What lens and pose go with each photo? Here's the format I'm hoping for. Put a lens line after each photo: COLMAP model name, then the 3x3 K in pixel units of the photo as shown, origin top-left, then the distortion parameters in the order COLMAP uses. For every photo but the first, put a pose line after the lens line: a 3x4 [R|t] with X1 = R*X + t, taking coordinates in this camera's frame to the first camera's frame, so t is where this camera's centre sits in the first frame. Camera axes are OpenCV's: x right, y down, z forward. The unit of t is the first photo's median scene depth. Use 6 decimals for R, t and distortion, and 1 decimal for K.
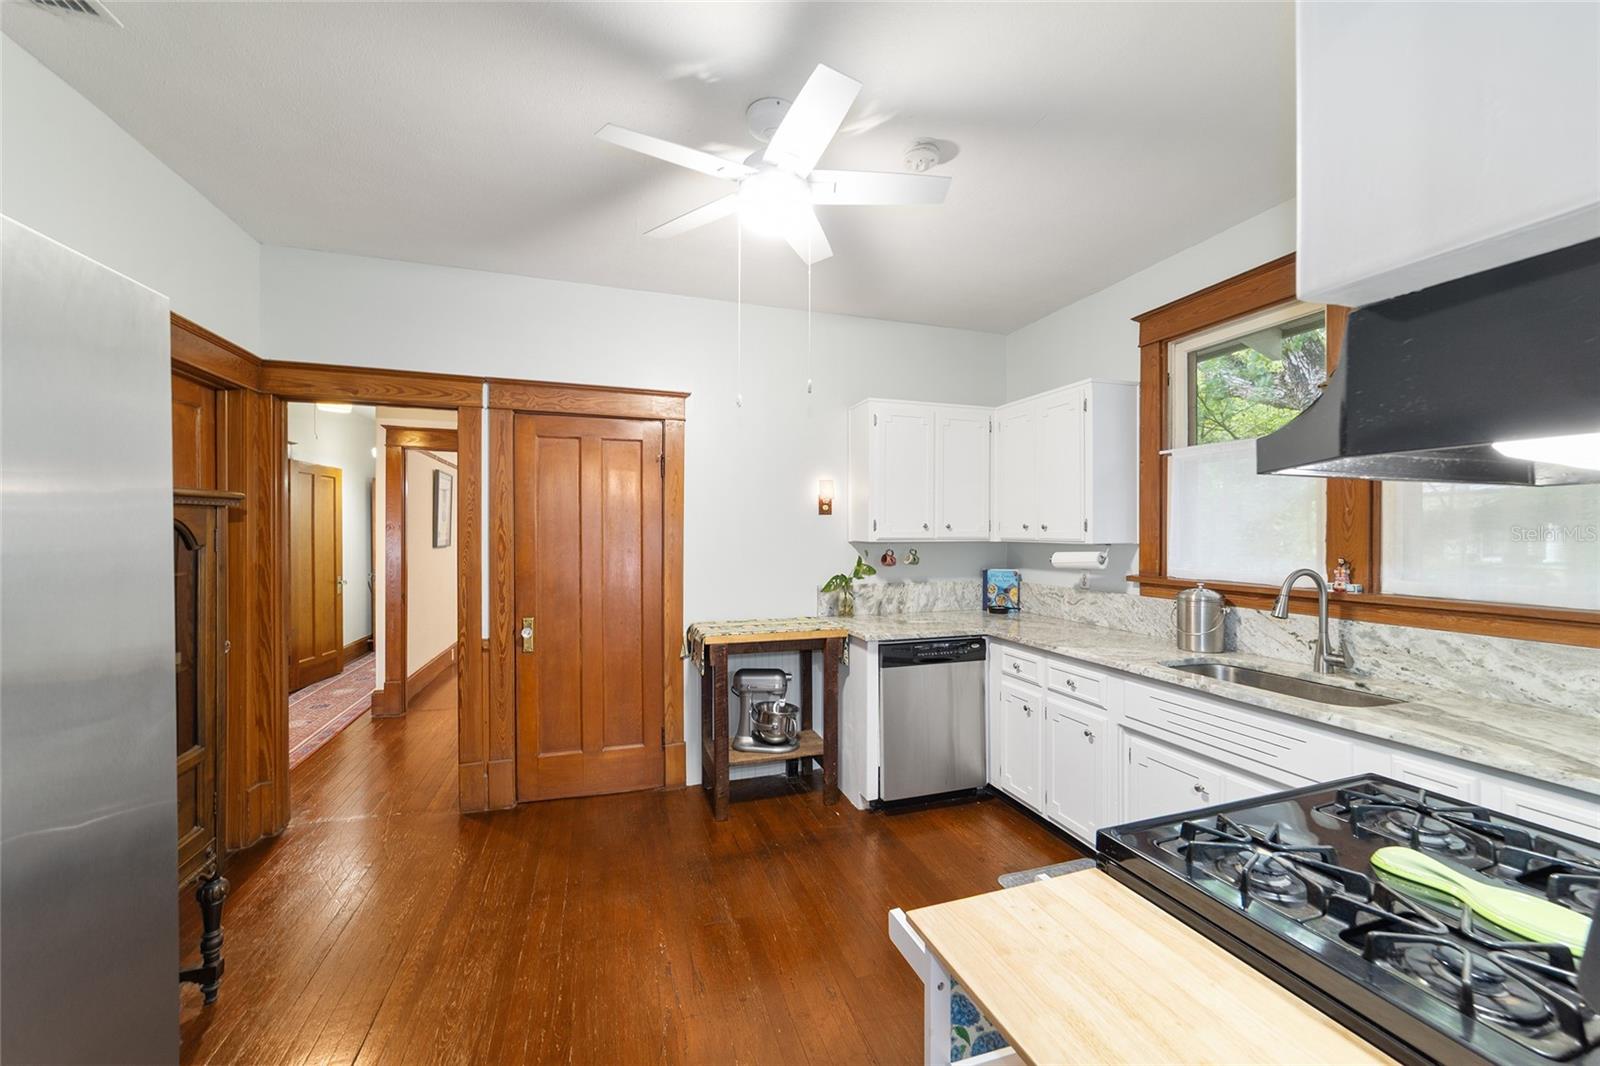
lens RADIAL K [[614.4, 0, 805.5], [0, 614.4, 527.8], [0, 0, 1]] dist [-0.014225, 0.006025]
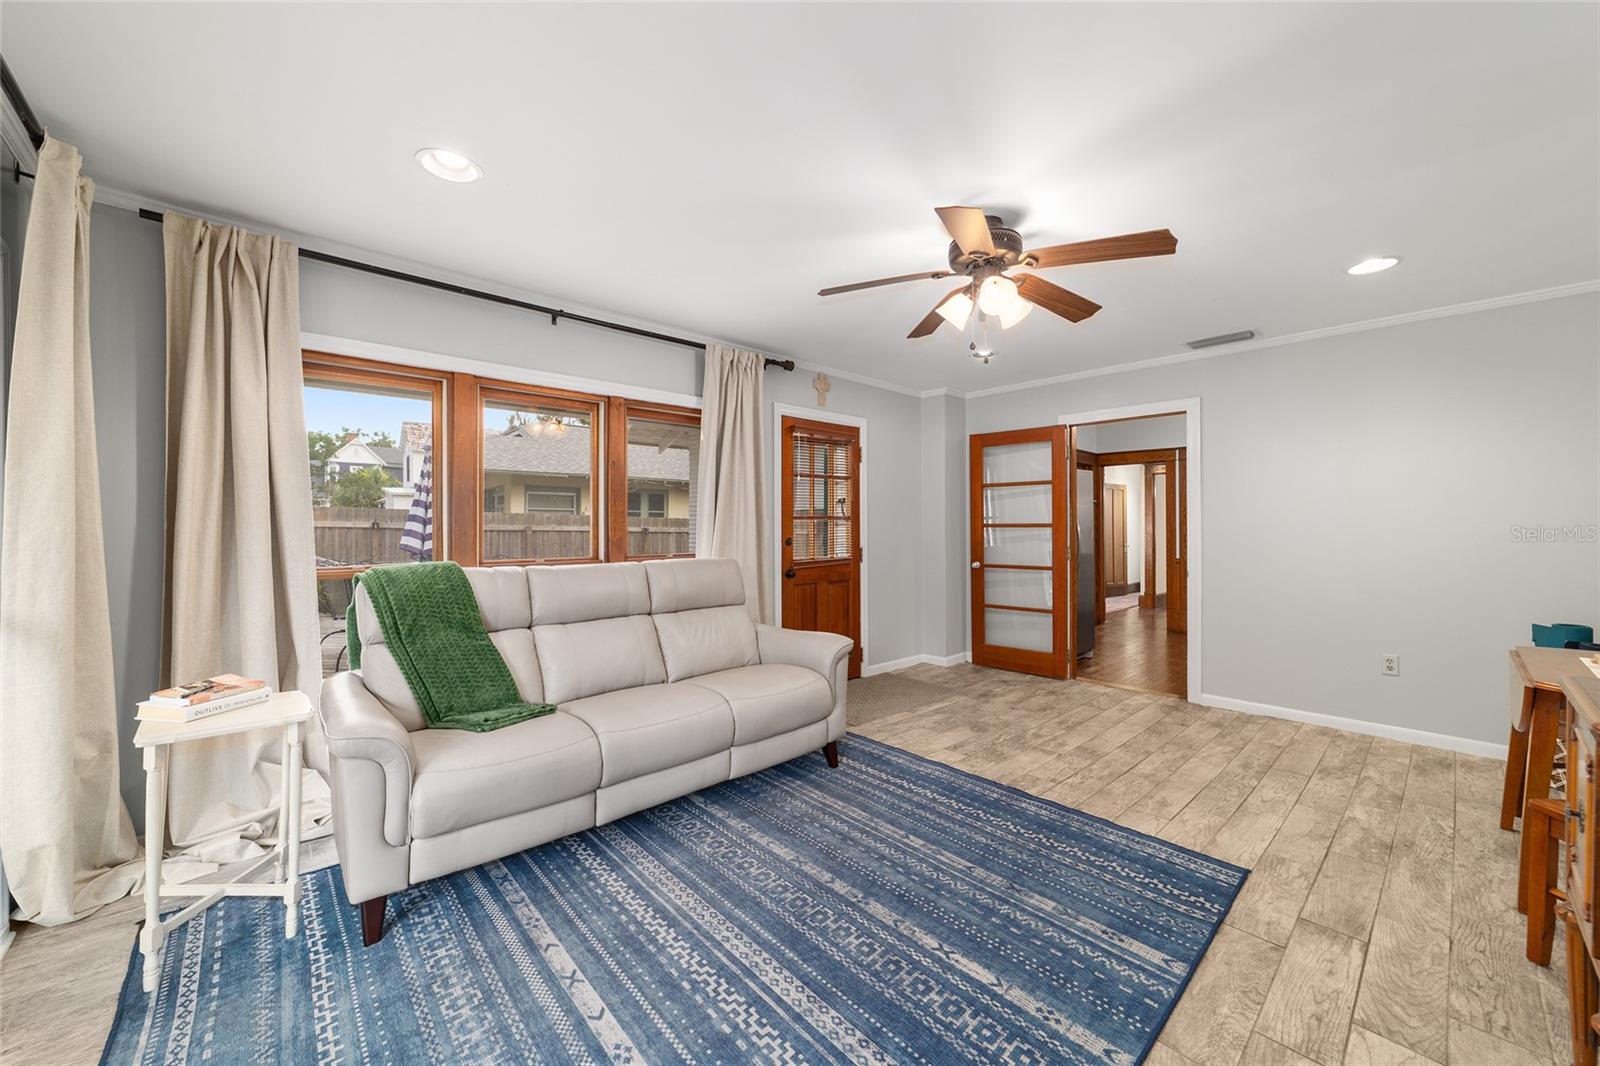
lens RADIAL K [[614.4, 0, 800.1], [0, 614.4, 530.9], [0, 0, 1]] dist [-0.014225, 0.006025]
pose [[0.402380, -0.002536, -0.915469, 1.034662], [0.006974, 0.999976, 0.000295, 0.064667], [0.915446, -0.006503, 0.402388, -1.258414]]
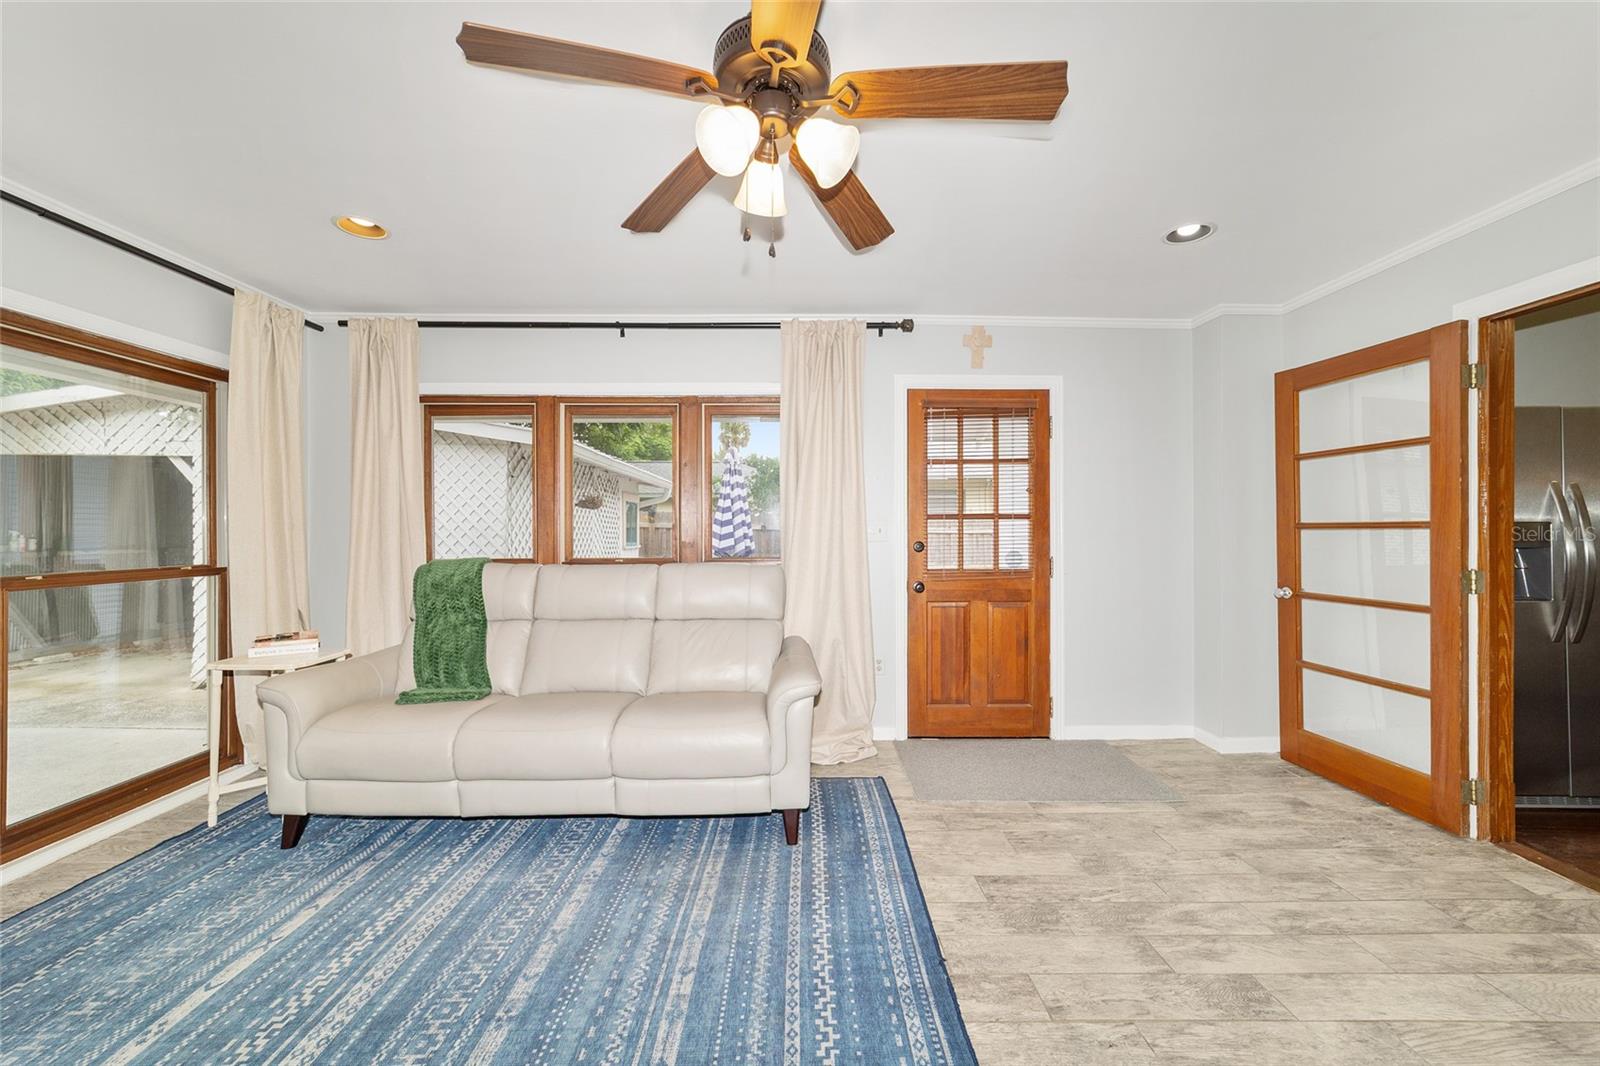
lens RADIAL K [[614.4, 0, 800.1], [0, 614.4, 528.5], [0, 0, 1]] dist [-0.014225, 0.006025]
pose [[-0.307316, -0.007336, -0.951579, 0.867212], [0.001154, 0.999967, -0.008081, 0.066134], [0.951607, -0.003581, -0.307297, -0.583070]]
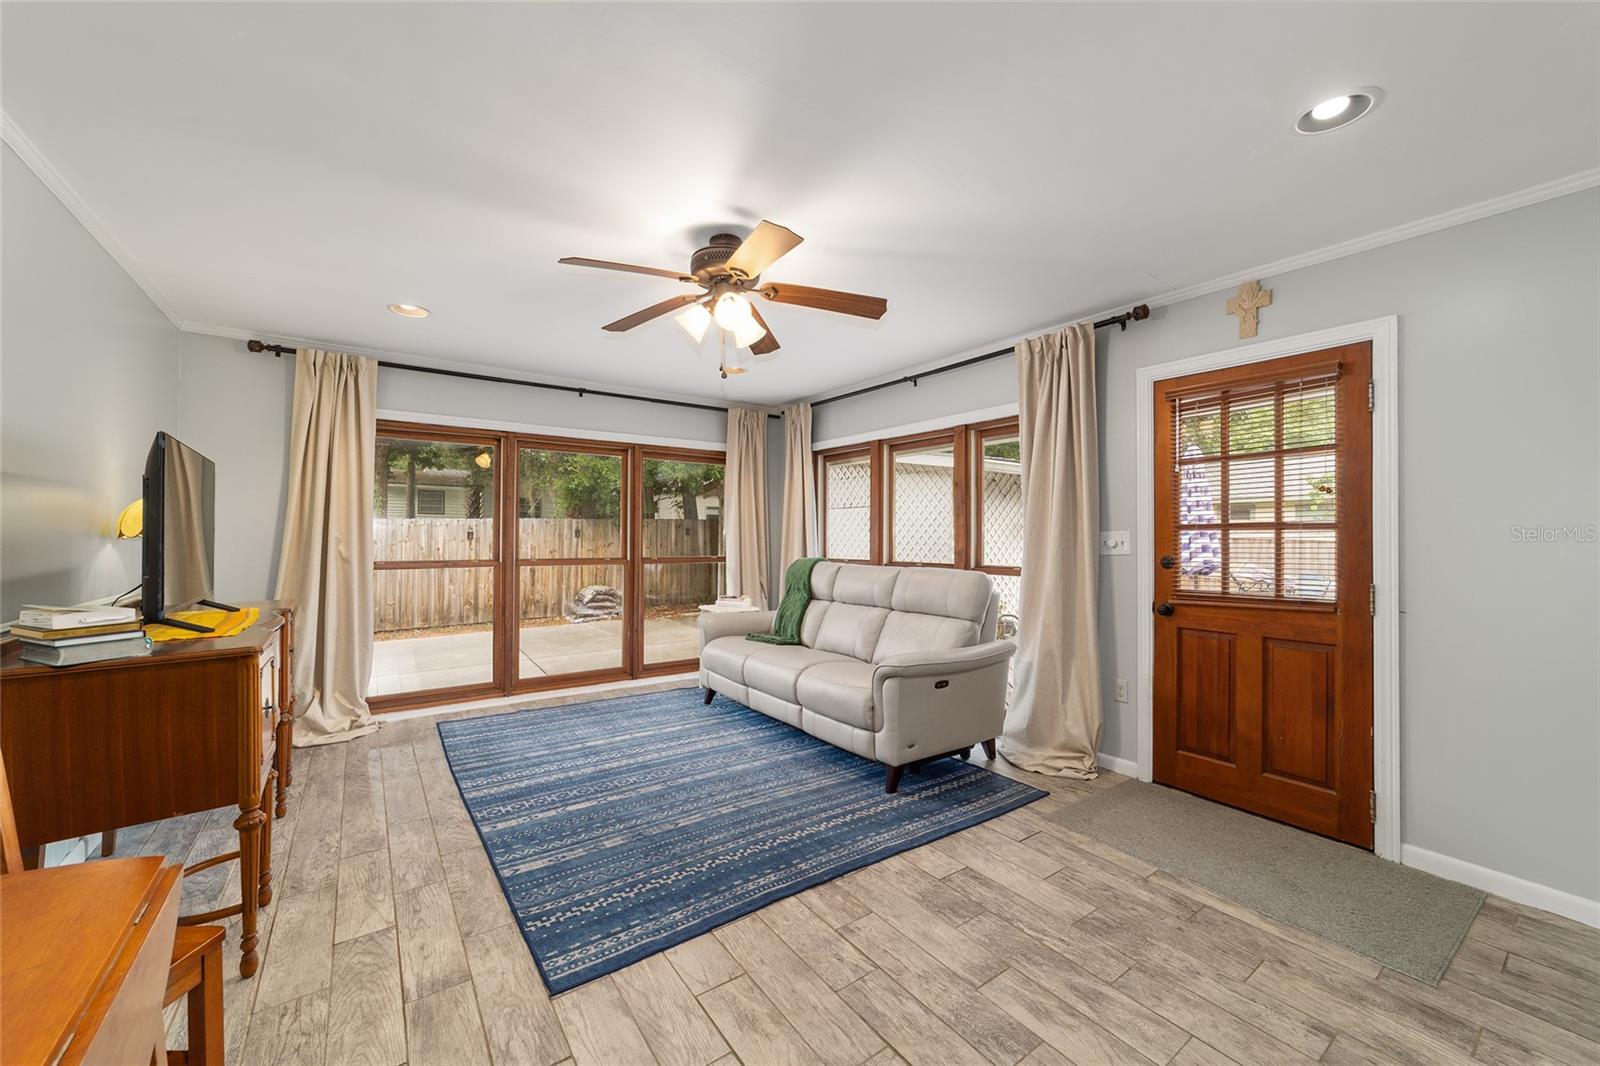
lens RADIAL K [[614.4, 0, 795.1], [0, 614.4, 528.9], [0, 0, 1]] dist [-0.014225, 0.006025]
pose [[-0.958483, -0.015508, -0.284728, 0.569529], [-0.011204, 0.999797, -0.016738, 0.061102], [0.284929, -0.012853, -0.958462, 0.024522]]
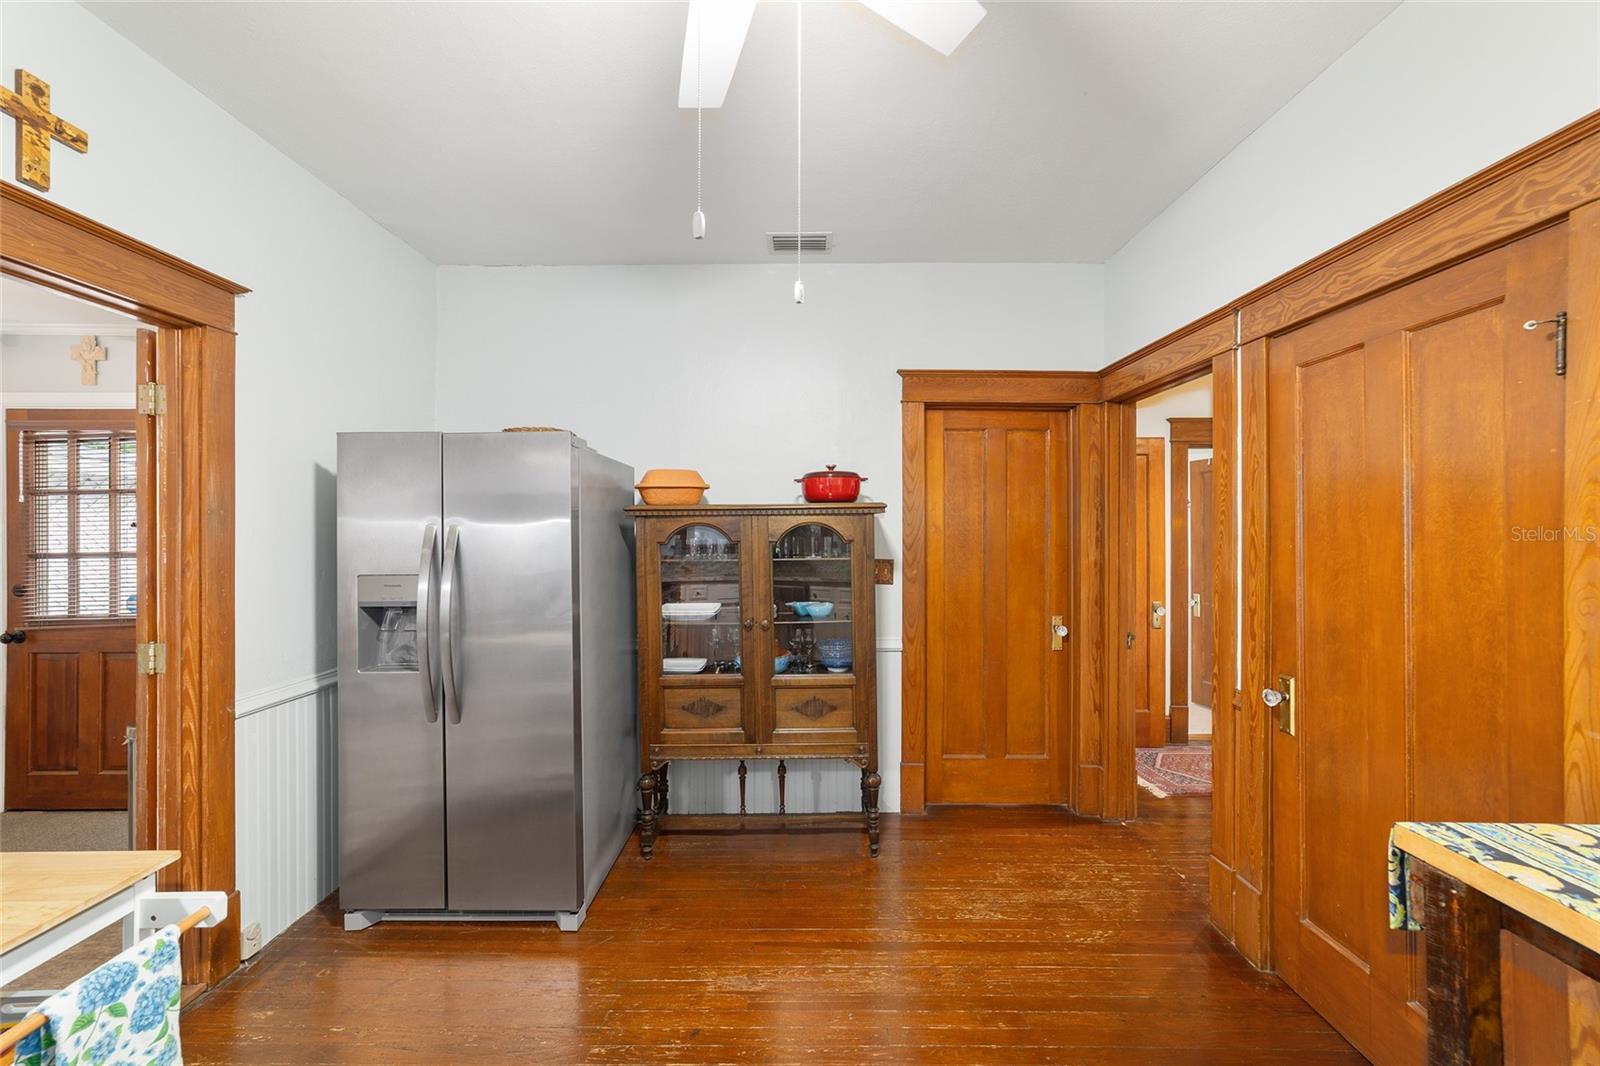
lens RADIAL K [[614.4, 0, 803.9], [0, 614.4, 533.0], [0, 0, 1]] dist [-0.014225, 0.006025]
pose [[-0.317428, -0.002796, -0.948278, 0.264889], [0.004166, 0.999982, -0.004343, 0.009290], [0.948273, -0.005329, -0.317411, 0.754530]]
